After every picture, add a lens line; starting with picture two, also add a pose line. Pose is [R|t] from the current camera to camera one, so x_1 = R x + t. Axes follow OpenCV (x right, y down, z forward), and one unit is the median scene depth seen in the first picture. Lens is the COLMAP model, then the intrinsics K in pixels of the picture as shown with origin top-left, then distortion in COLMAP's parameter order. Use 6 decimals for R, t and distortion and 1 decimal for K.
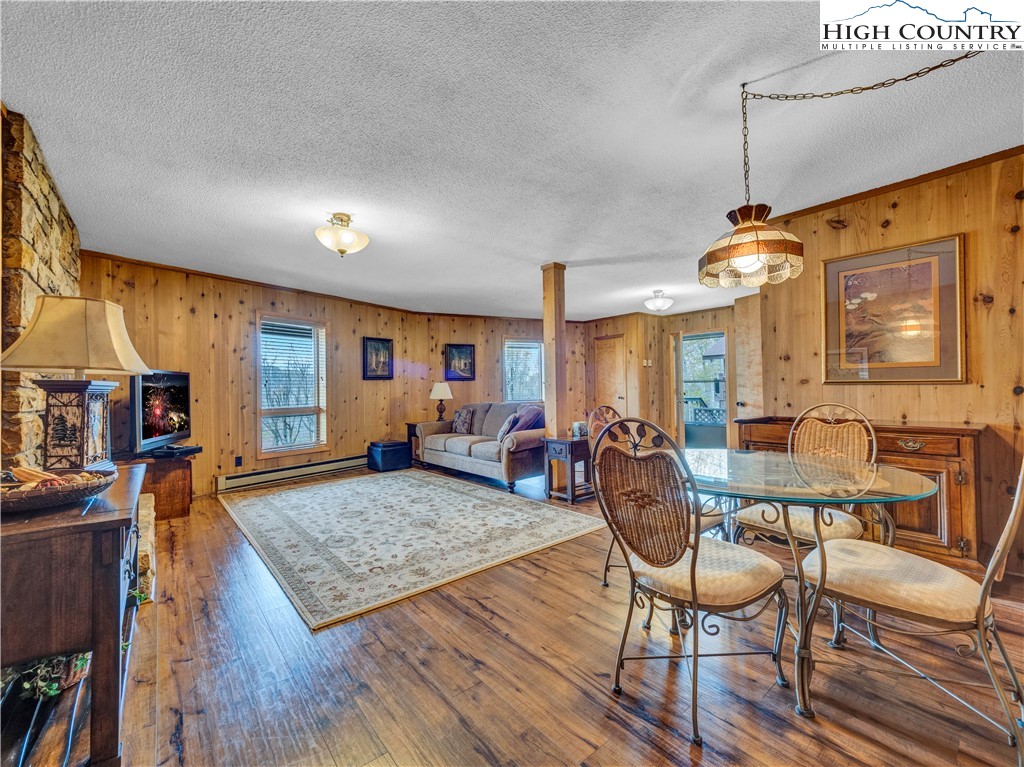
lens RADIAL K [[432.9, 0, 514.7], [0, 432.9, 386.1], [0, 0, 1]] dist [-0.005461, -0.000642]
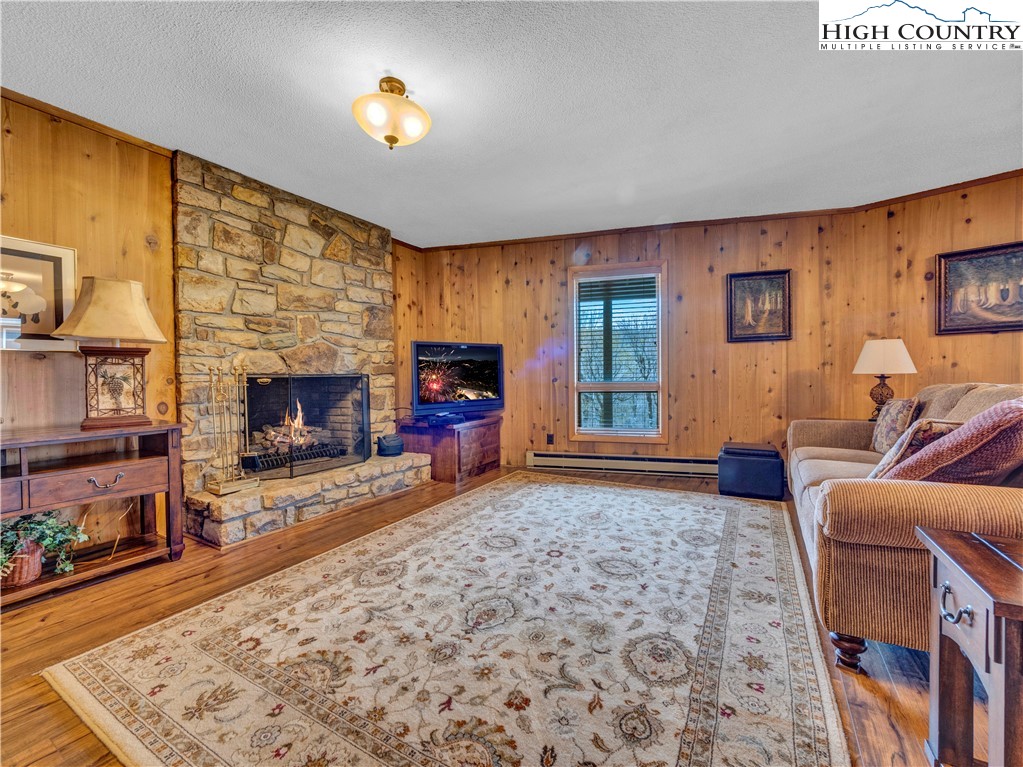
lens RADIAL K [[432.4, 0, 507.4], [0, 432.4, 381.7], [0, 0, 1]] dist [-0.005461, -0.000642]
pose [[0.320576, 0.025437, -0.946881, 0.199099], [0.014862, 0.999381, 0.031879, 0.023605], [0.947106, -0.024292, 0.319999, 0.646089]]
